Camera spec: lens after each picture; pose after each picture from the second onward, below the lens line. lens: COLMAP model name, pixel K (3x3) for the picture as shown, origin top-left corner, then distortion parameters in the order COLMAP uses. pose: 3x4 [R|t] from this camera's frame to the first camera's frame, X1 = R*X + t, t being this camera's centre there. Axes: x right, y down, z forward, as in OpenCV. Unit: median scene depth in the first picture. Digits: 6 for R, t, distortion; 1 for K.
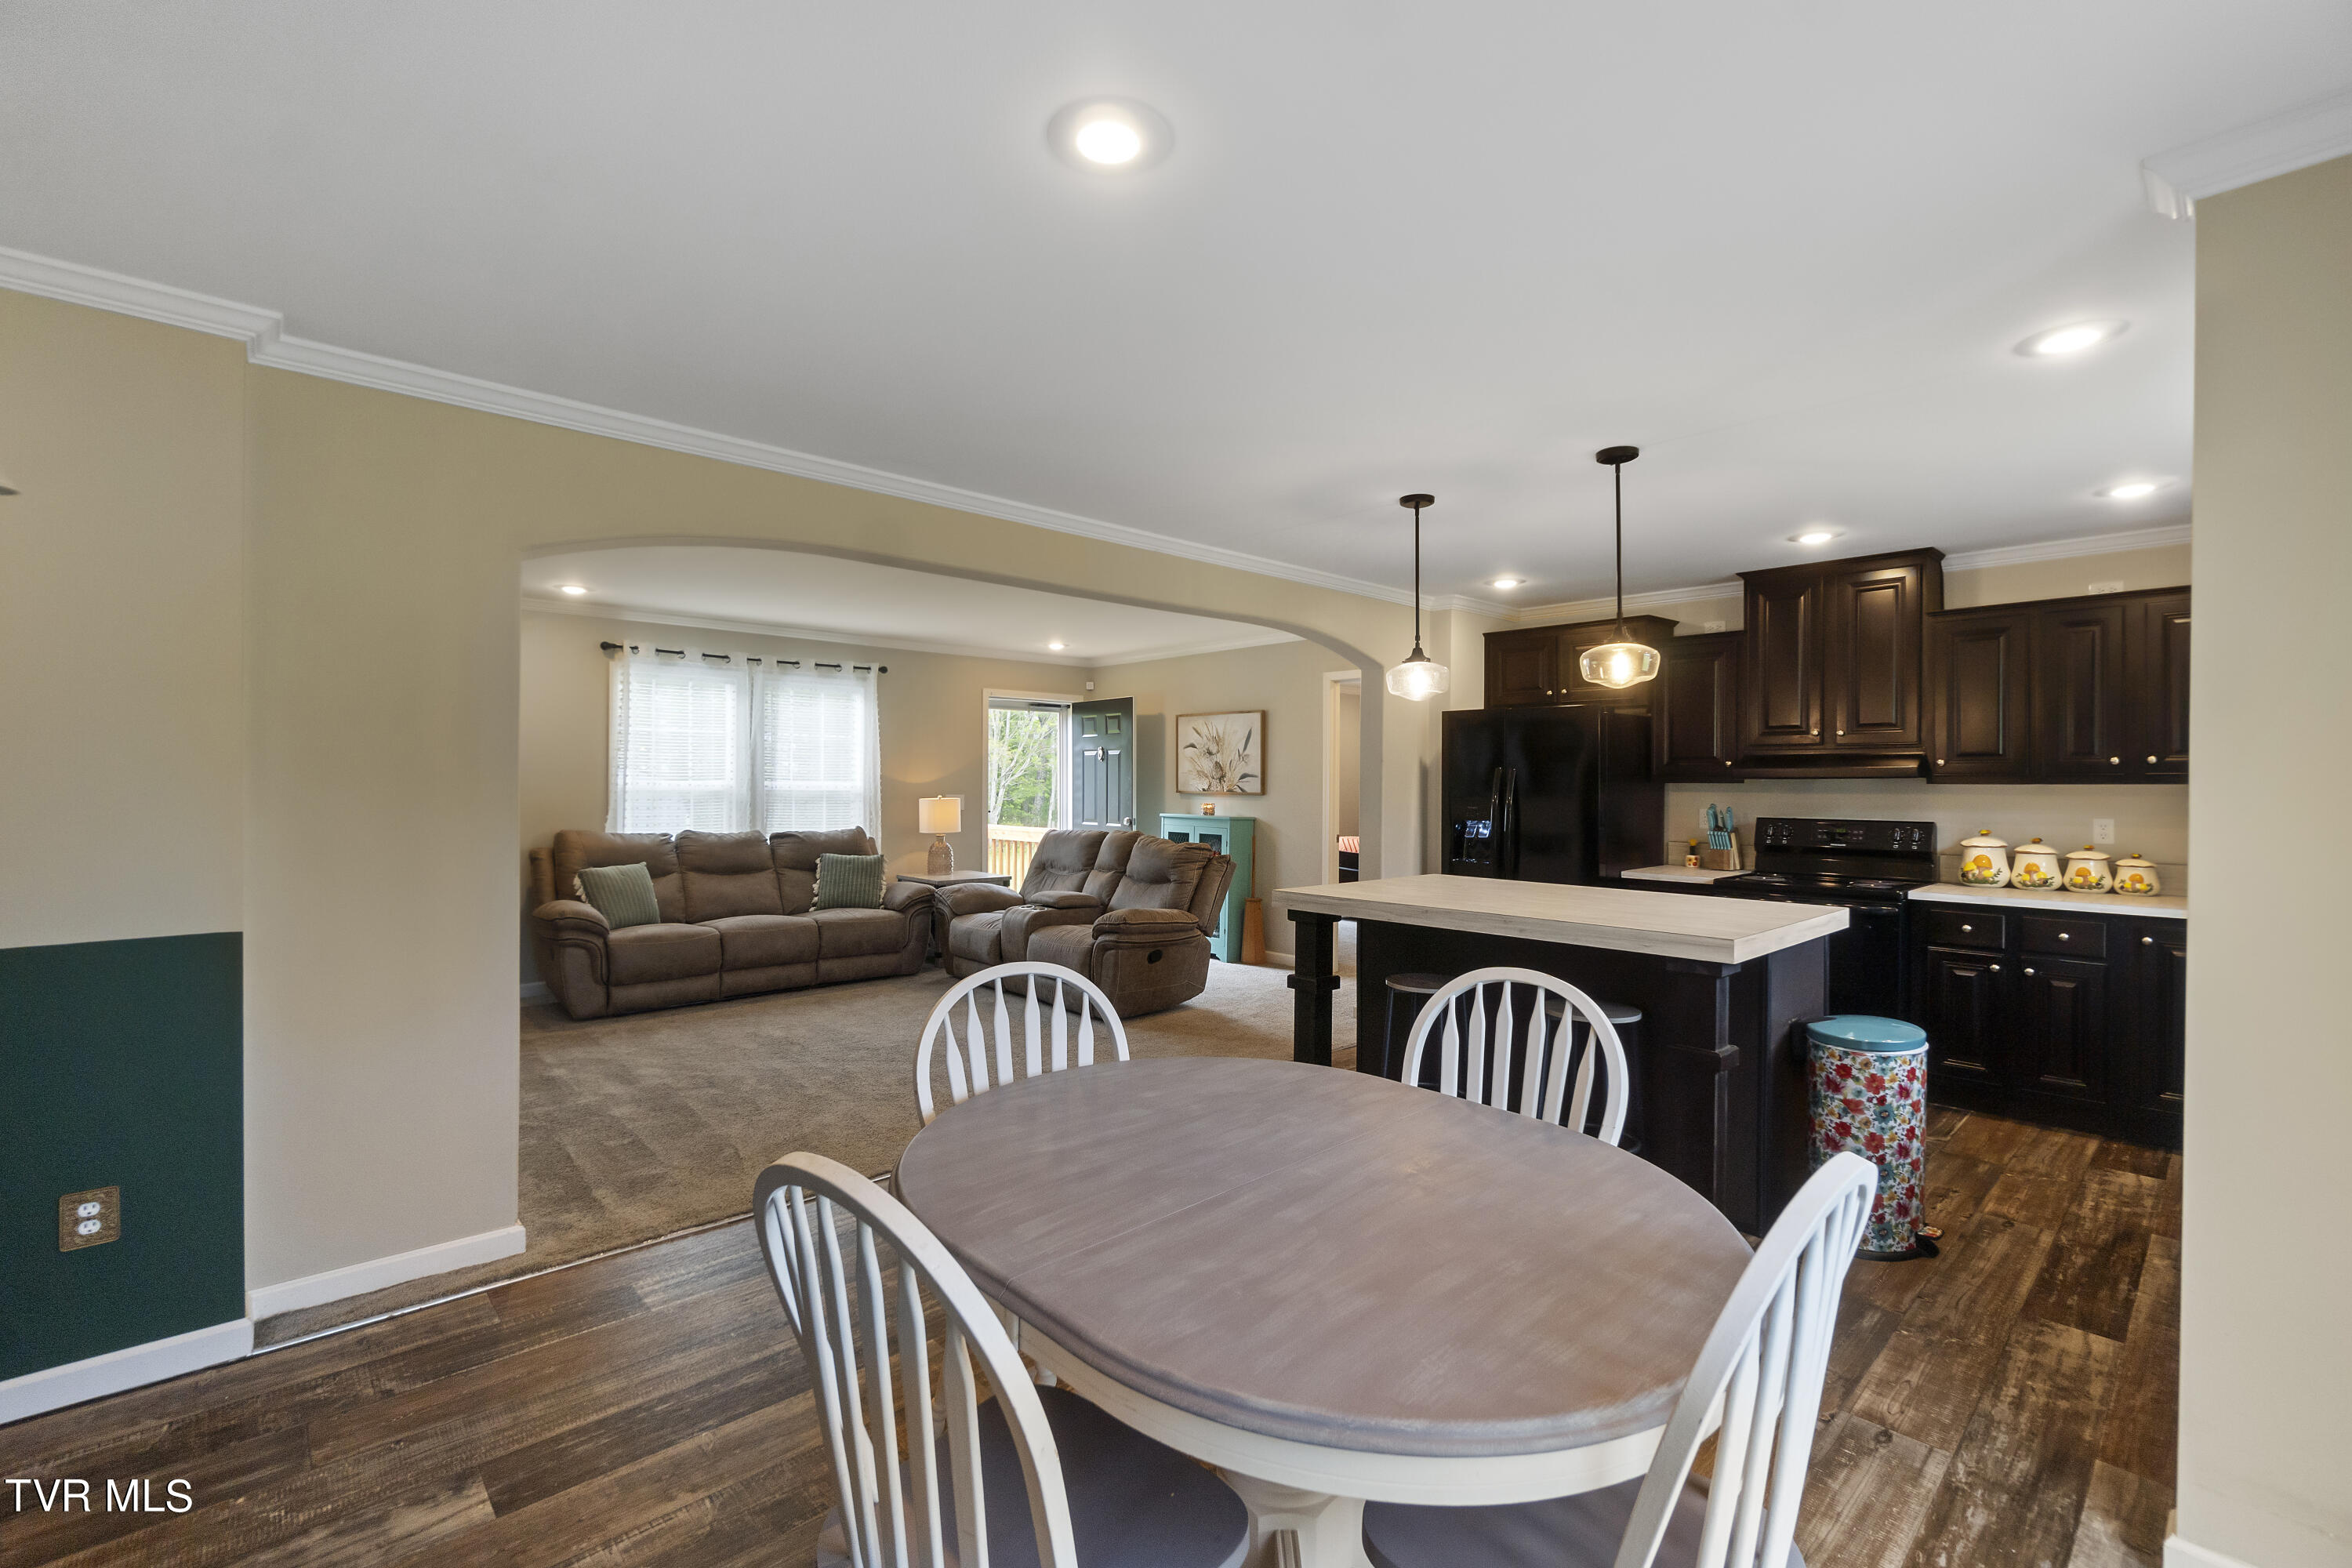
lens RADIAL K [[1010.6, 0, 1173.2], [0, 1010.6, 782.2], [0, 0, 1]] dist [-0.002192, -0.000880]
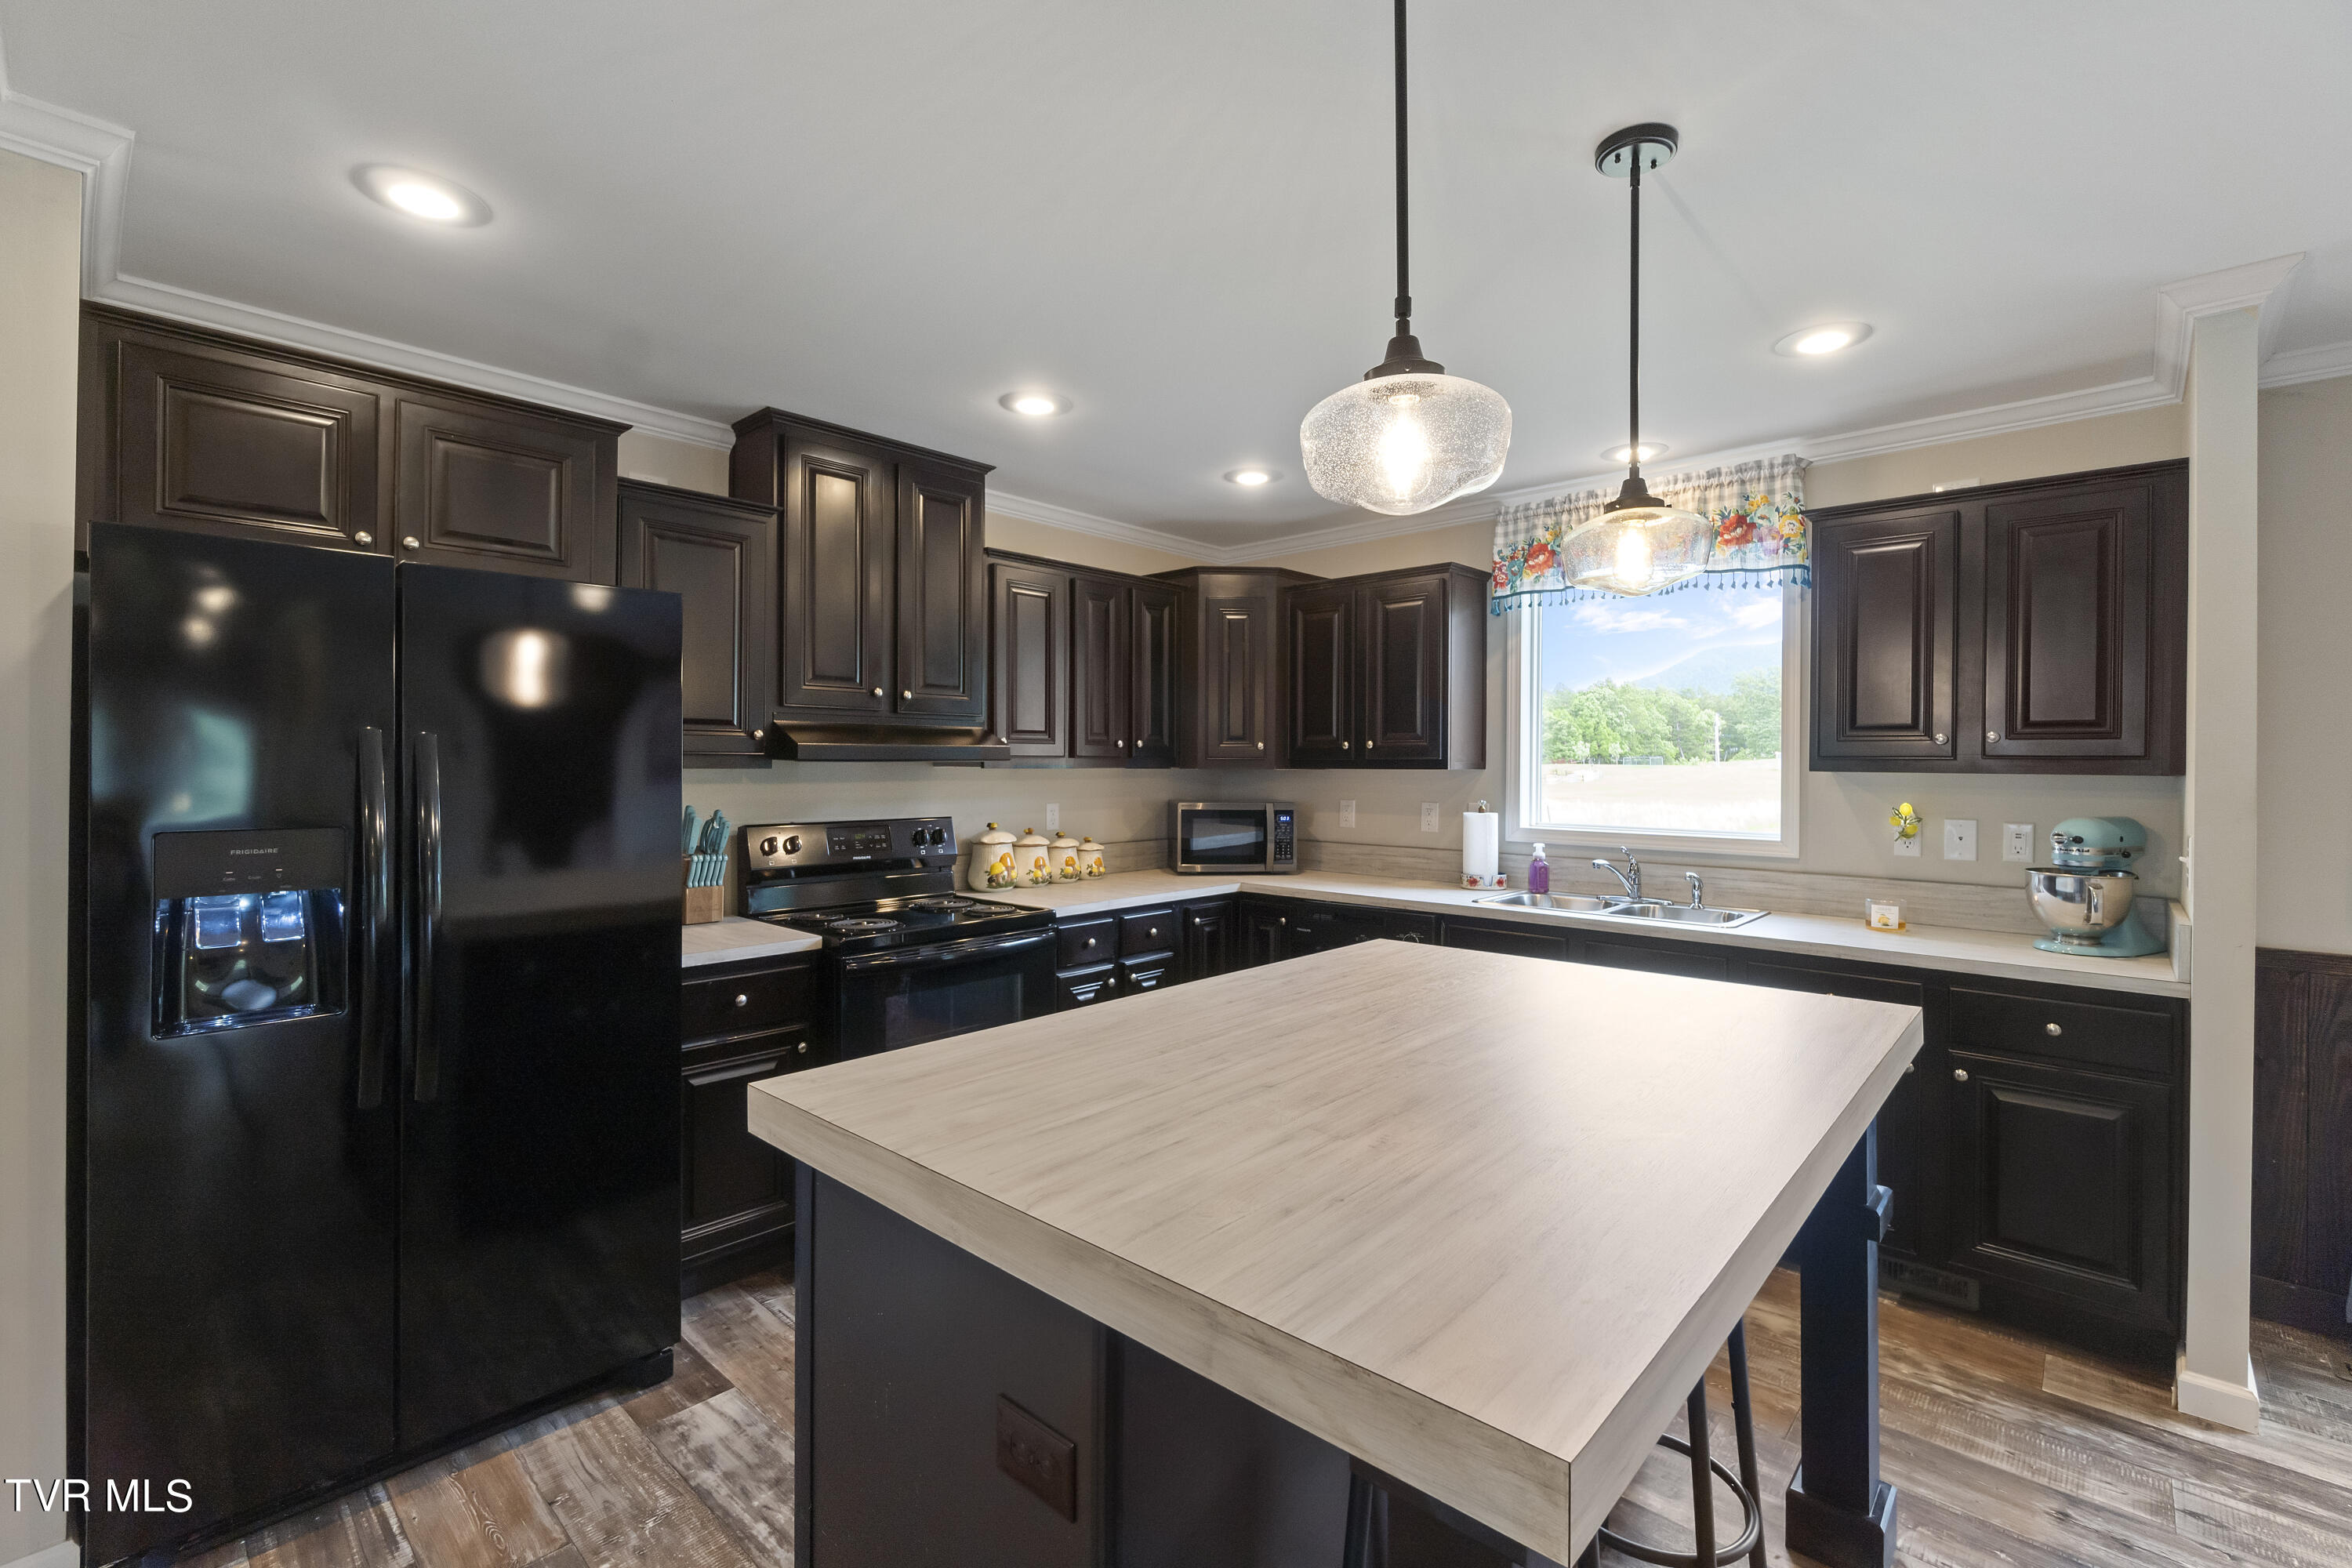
lens RADIAL K [[1024.7, 0, 1177.2], [0, 1024.7, 760.9], [0, 0, 1]] dist [0.000155, 0.000133]
pose [[-0.076980, -0.002171, 0.997030, -0.037934], [-0.003221, 0.999993, 0.001928, -0.003665], [-0.997027, -0.003063, -0.076986, 0.630342]]
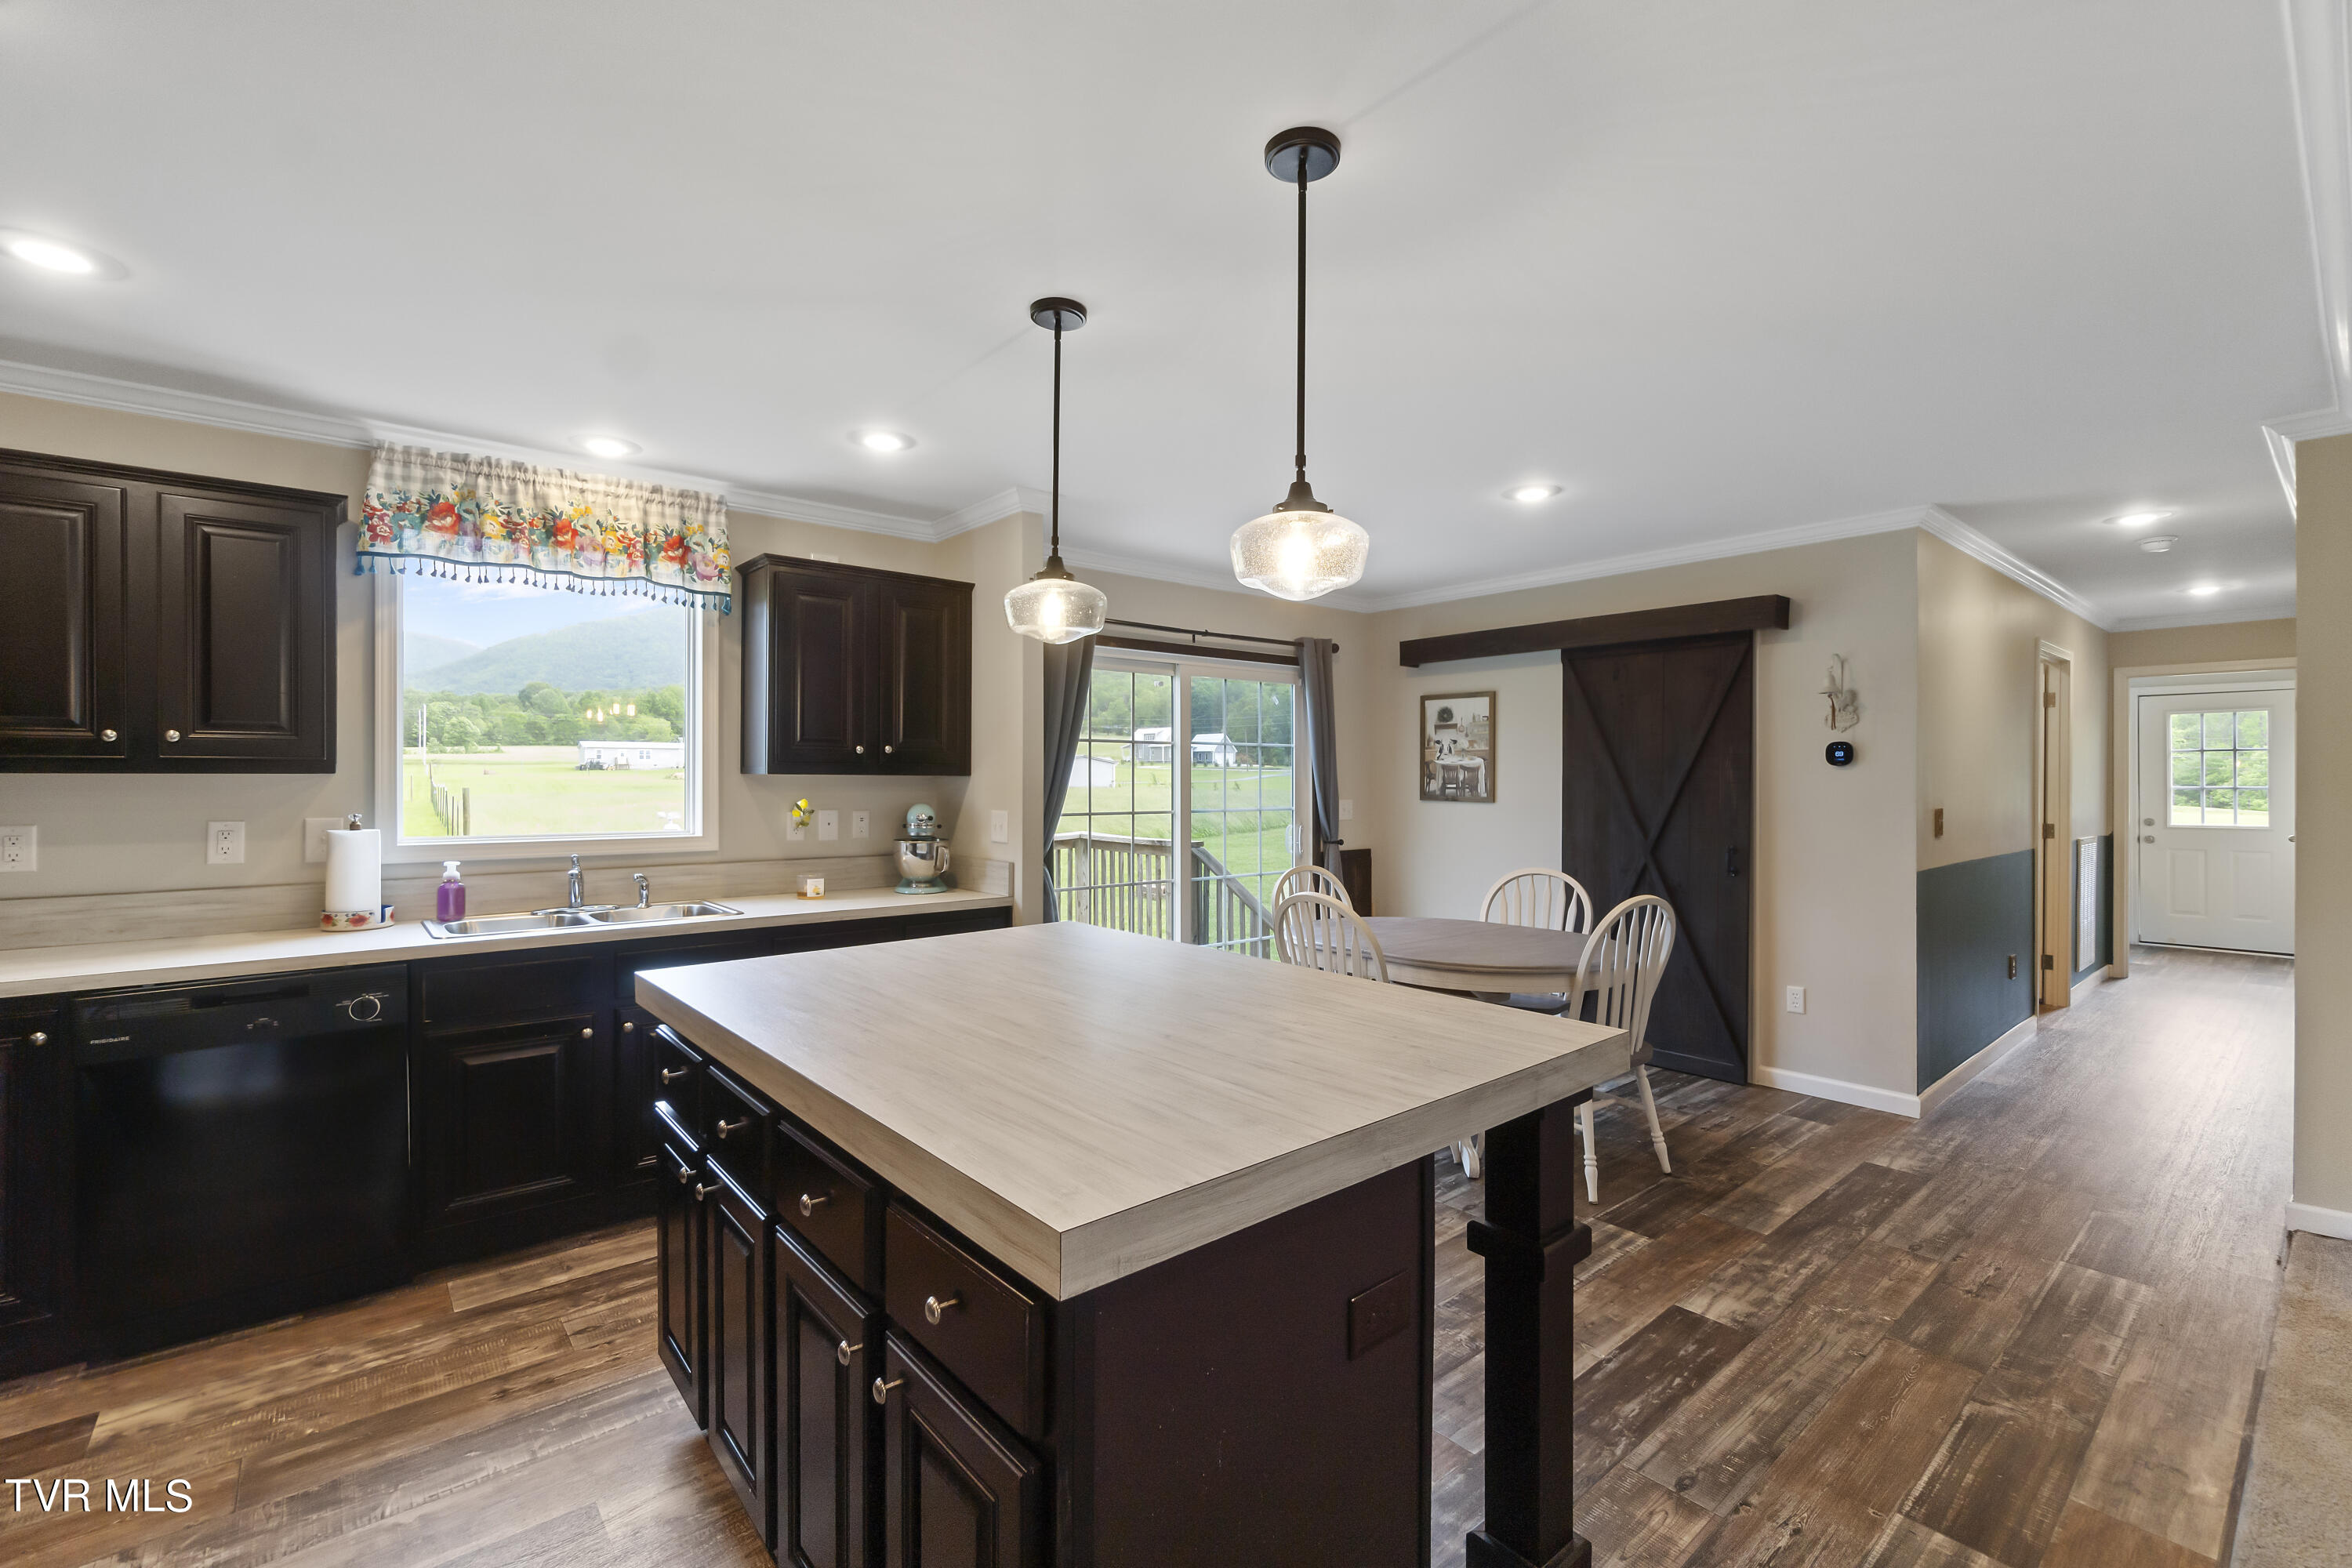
lens RADIAL K [[1010.6, 0, 1173.2], [0, 1010.6, 782.2], [0, 0, 1]] dist [-0.002192, -0.000880]
pose [[-0.998738, -0.007760, 0.049623, 0.159078], [-0.007349, 0.999937, 0.008452, -0.000747], [-0.049685, 0.008076, -0.998732, 0.842738]]
